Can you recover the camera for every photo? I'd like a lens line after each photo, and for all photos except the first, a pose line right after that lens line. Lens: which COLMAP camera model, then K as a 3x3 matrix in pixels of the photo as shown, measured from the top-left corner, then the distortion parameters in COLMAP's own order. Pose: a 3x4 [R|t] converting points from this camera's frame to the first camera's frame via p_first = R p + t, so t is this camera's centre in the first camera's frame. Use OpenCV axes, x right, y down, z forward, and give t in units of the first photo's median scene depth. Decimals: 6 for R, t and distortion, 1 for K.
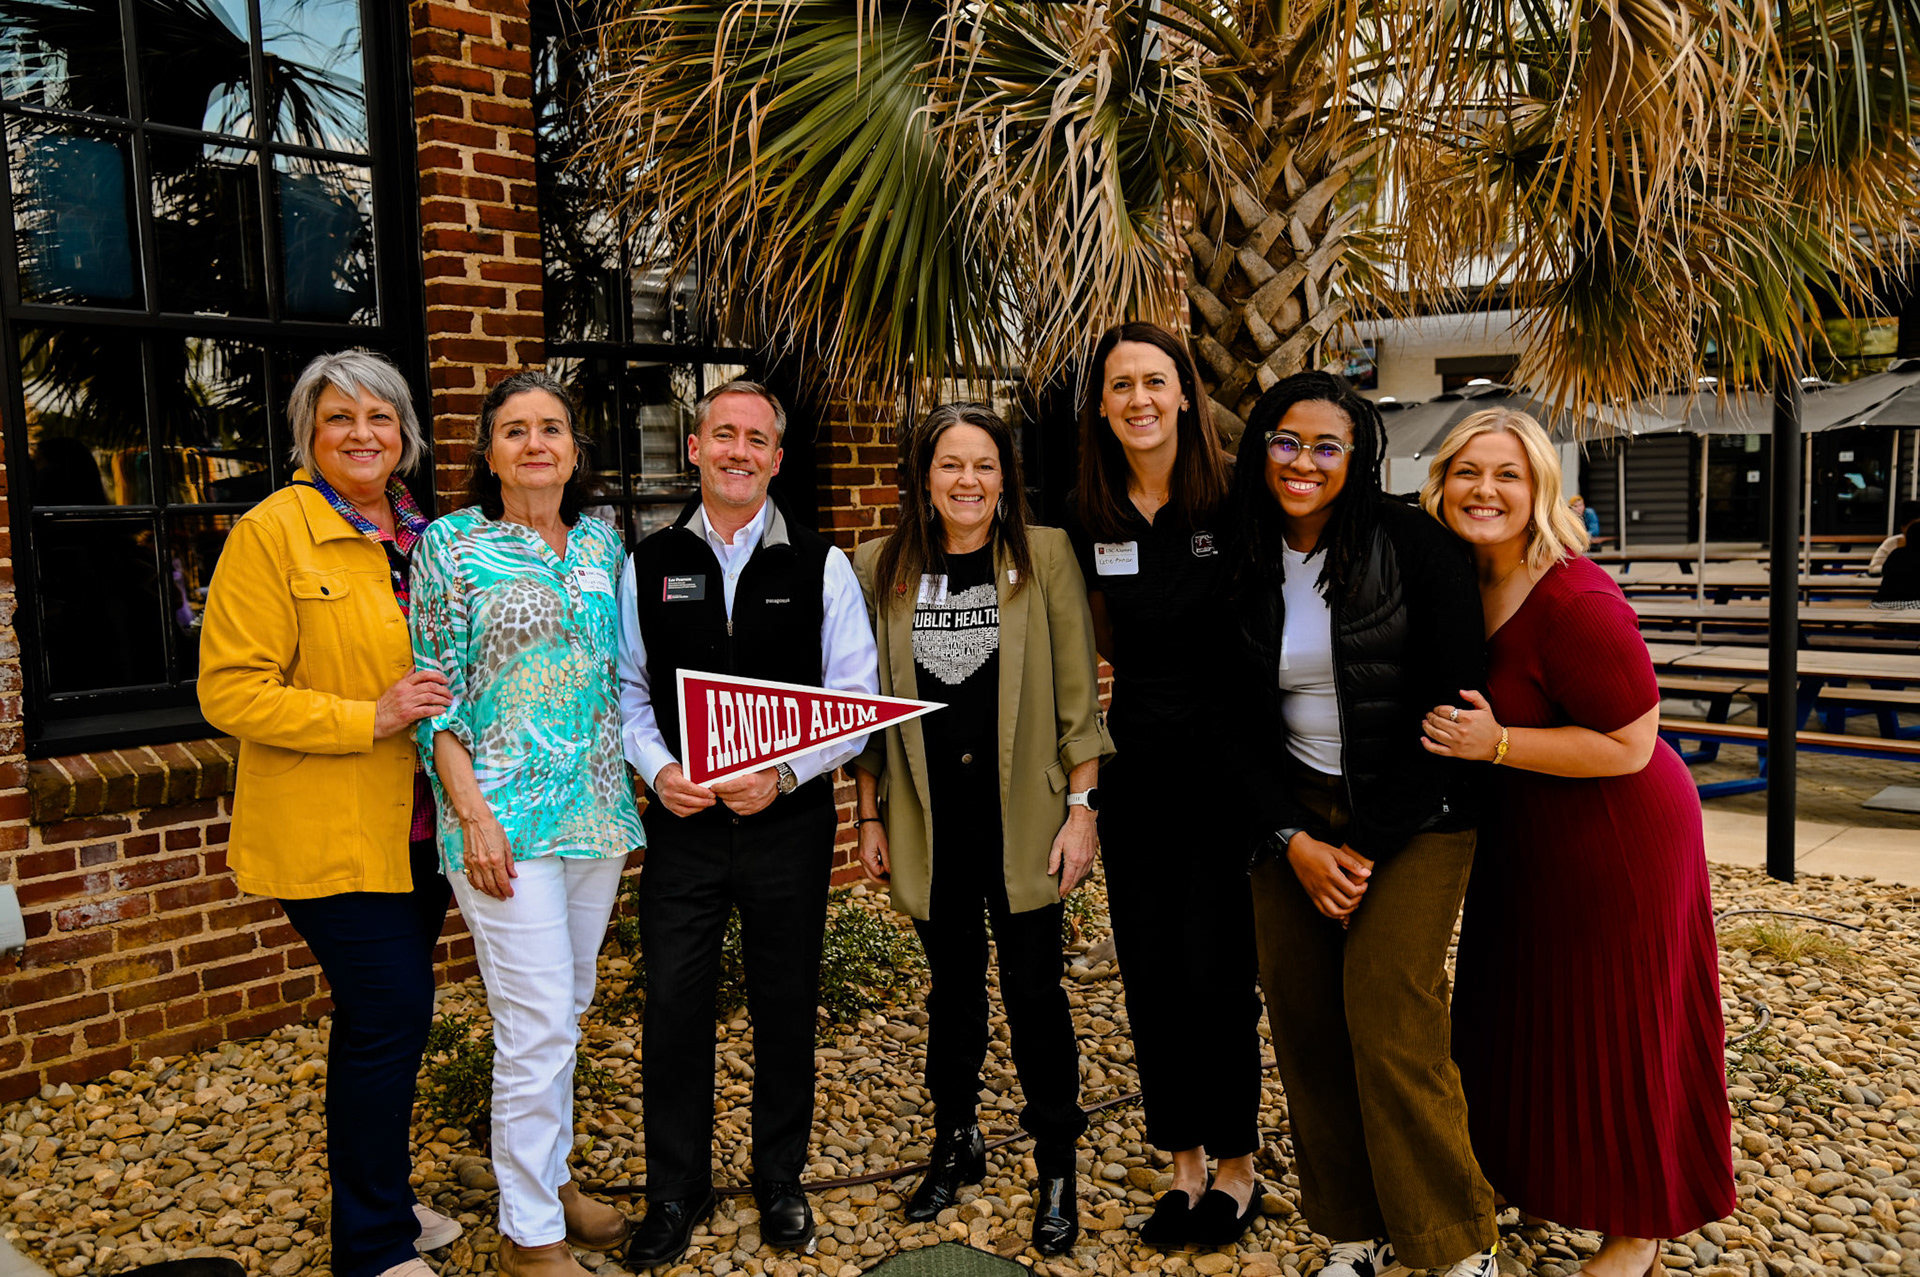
lens RADIAL K [[1616.0, 0, 971.7], [0, 1616.0, 647.5], [0, 0, 1]] dist [-0.022824, 0.103499]
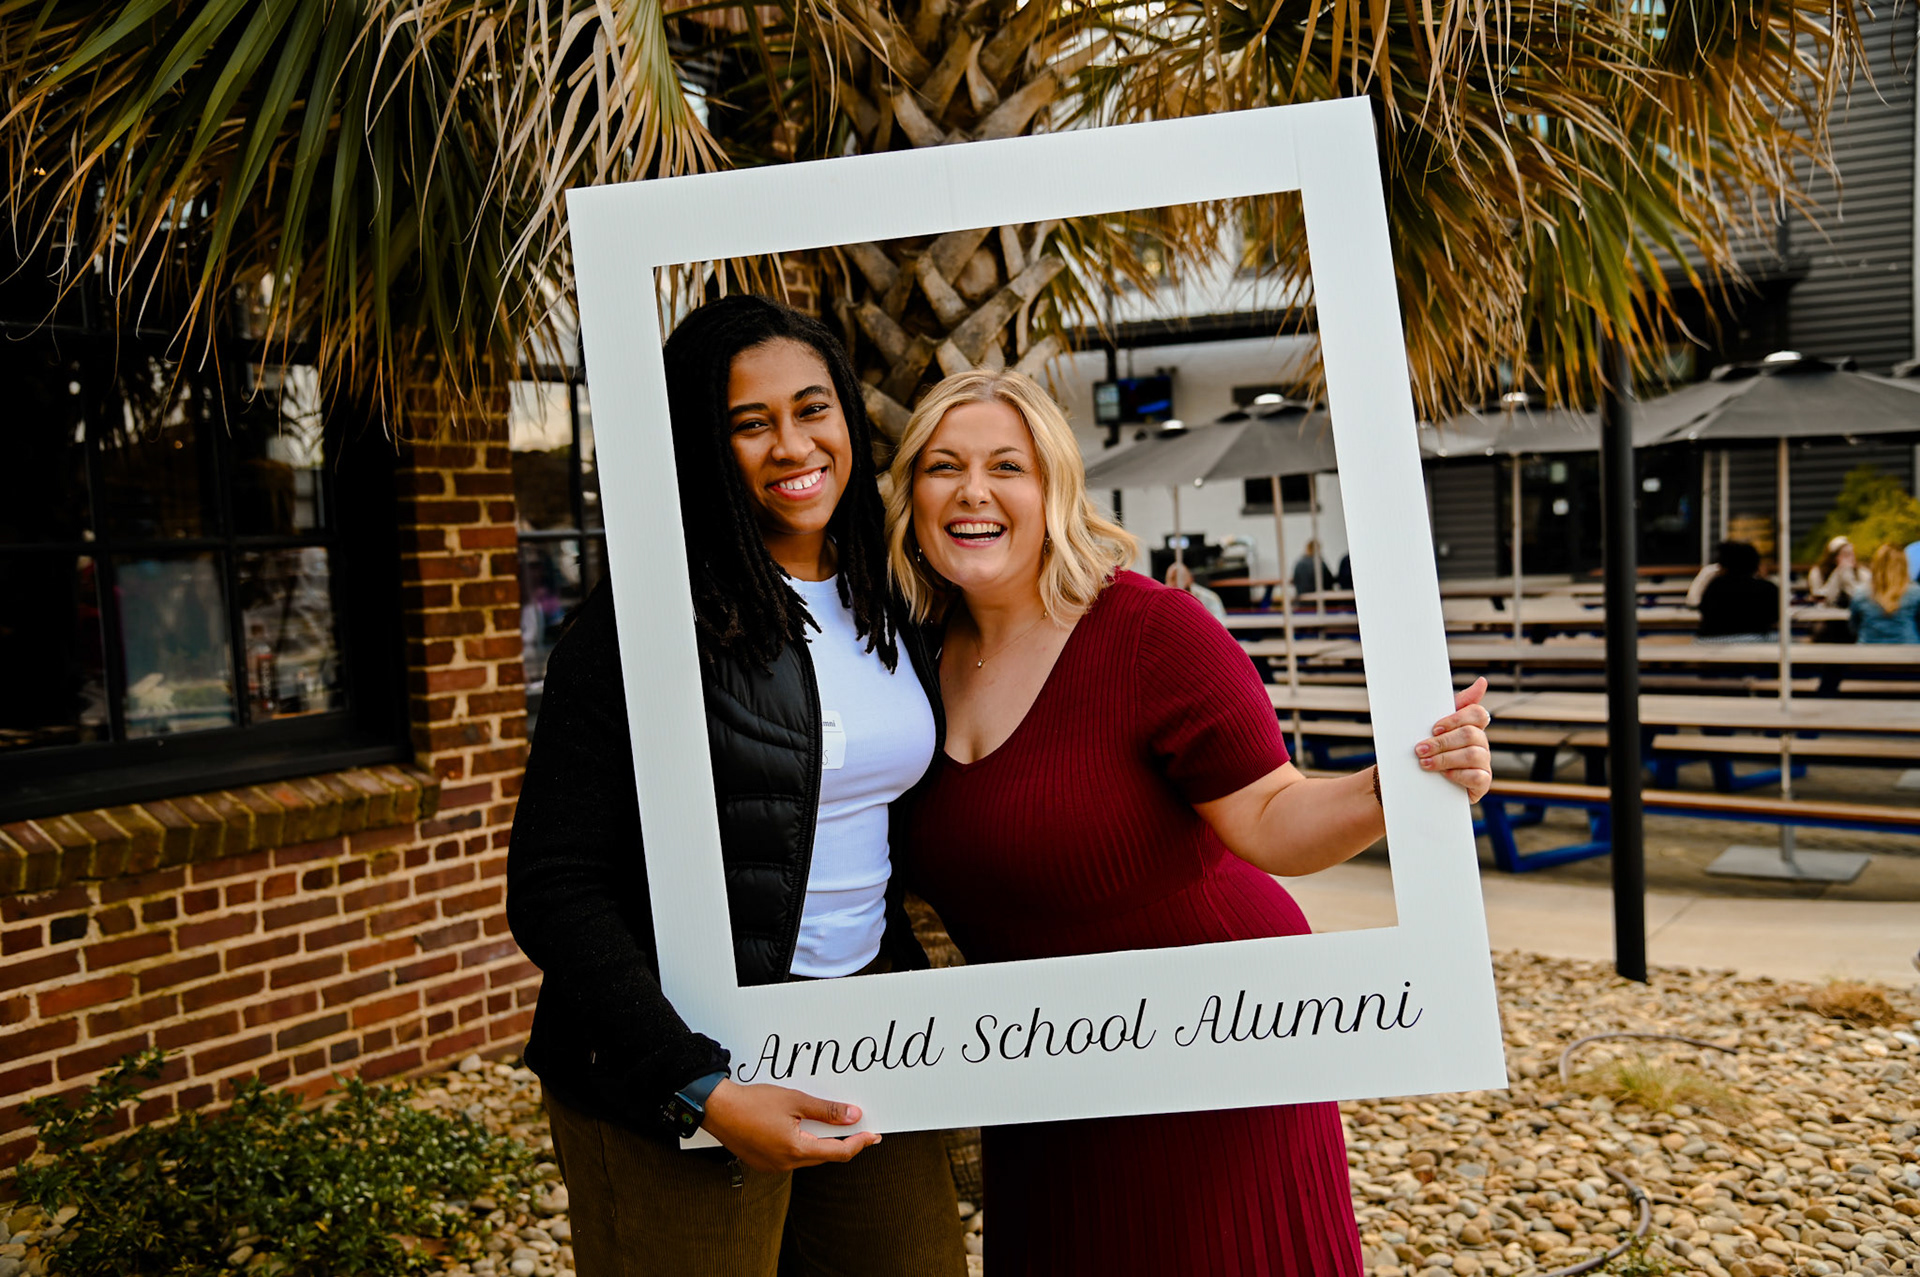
lens RADIAL K [[1736.1, 0, 952.2], [0, 1736.1, 649.8], [0, 0, 1]] dist [-0.000285, 0.115312]
pose [[0.993321, -0.026110, 0.112386, 0.086060], [0.029680, 0.999103, -0.030204, -0.013070], [-0.111497, 0.033338, 0.993205, 0.217130]]
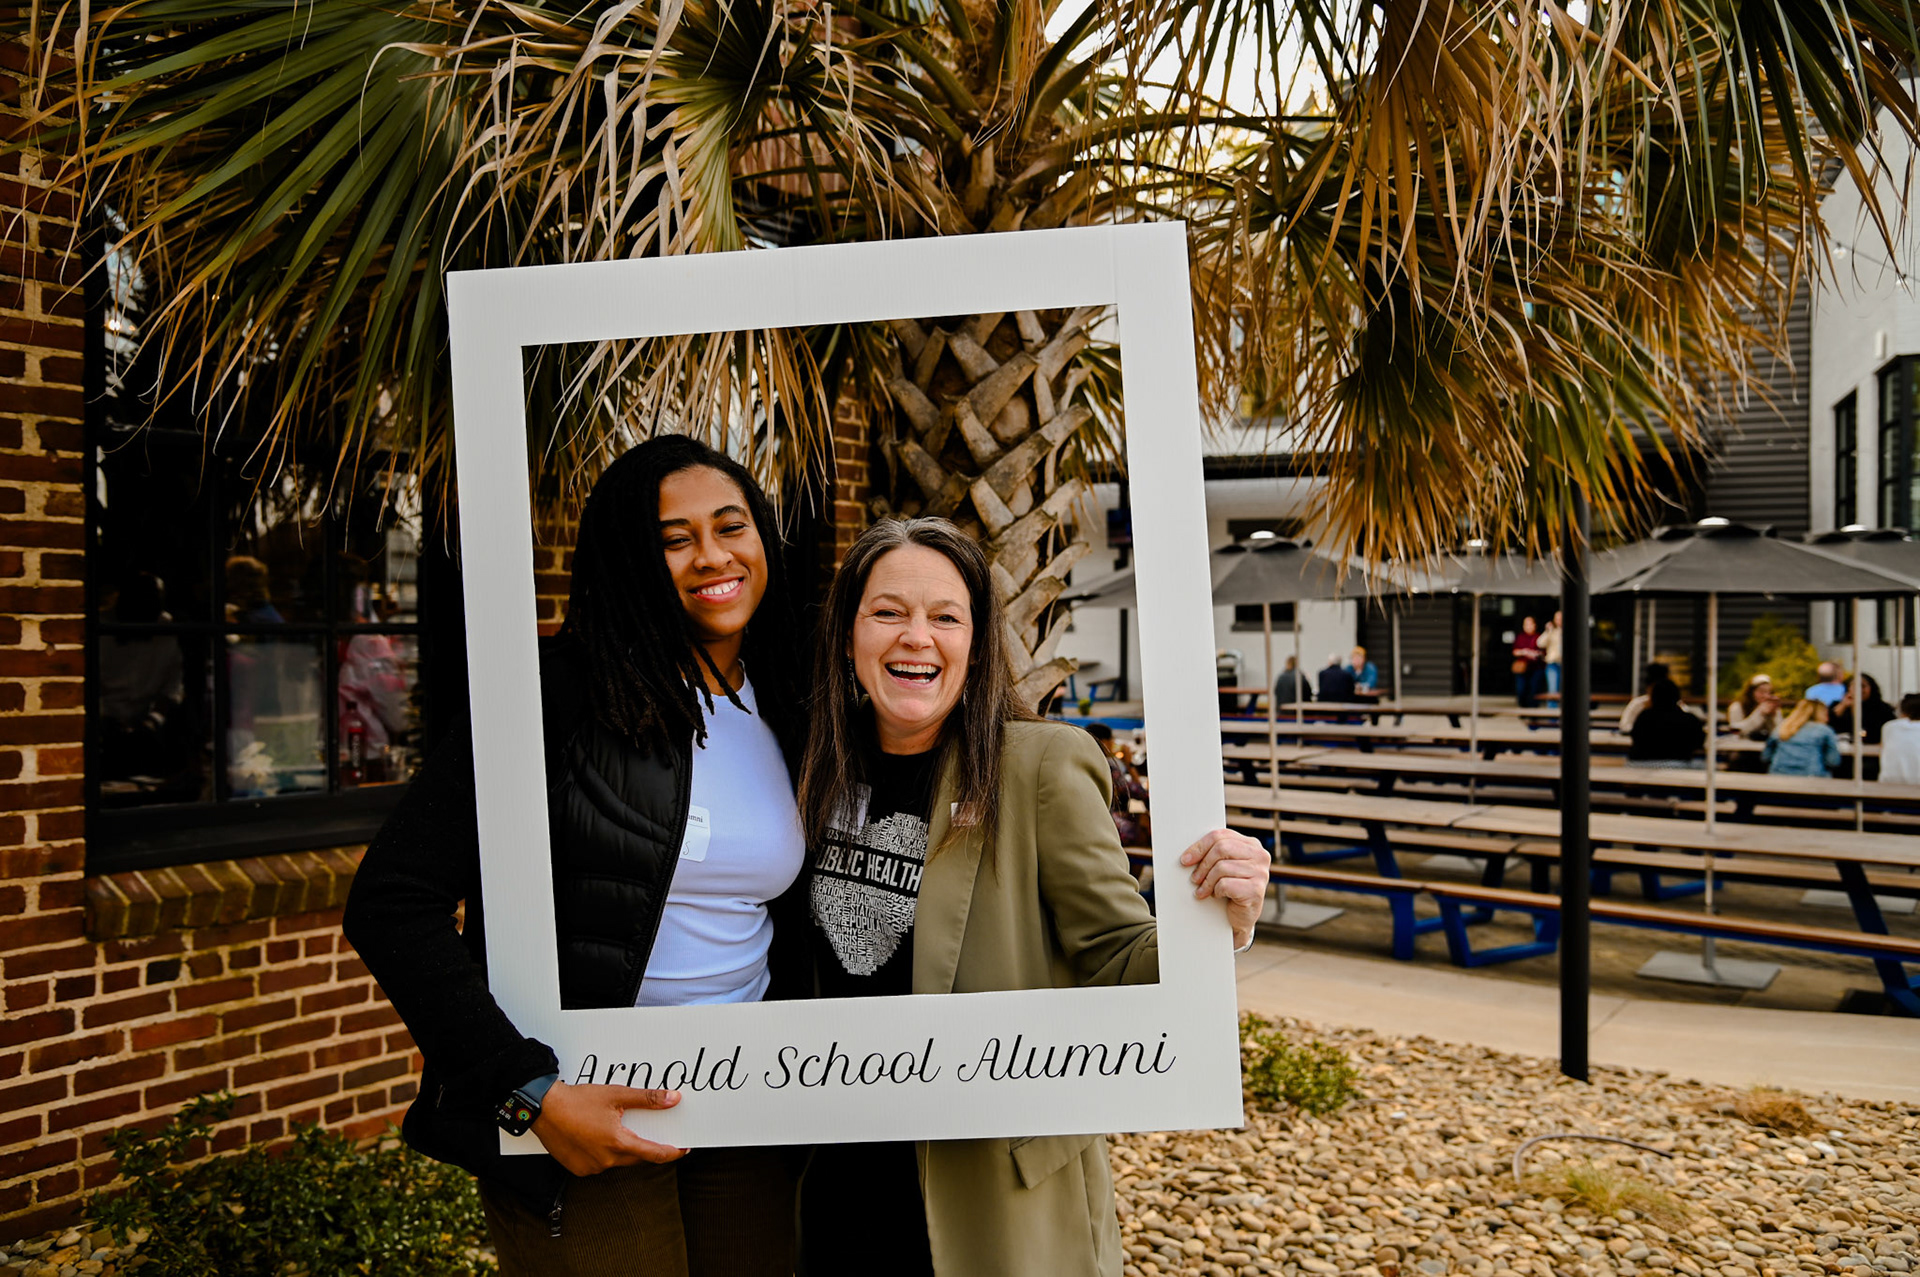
lens RADIAL K [[1507.9, 0, 949.5], [0, 1507.9, 654.1], [0, 0, 1]] dist [-0.046880, 0.076377]
pose [[0.995147, 0.026633, 0.094725, 0.091867], [-0.018812, 0.996412, -0.082522, -0.027551], [-0.096583, 0.080340, 0.992077, 0.261020]]
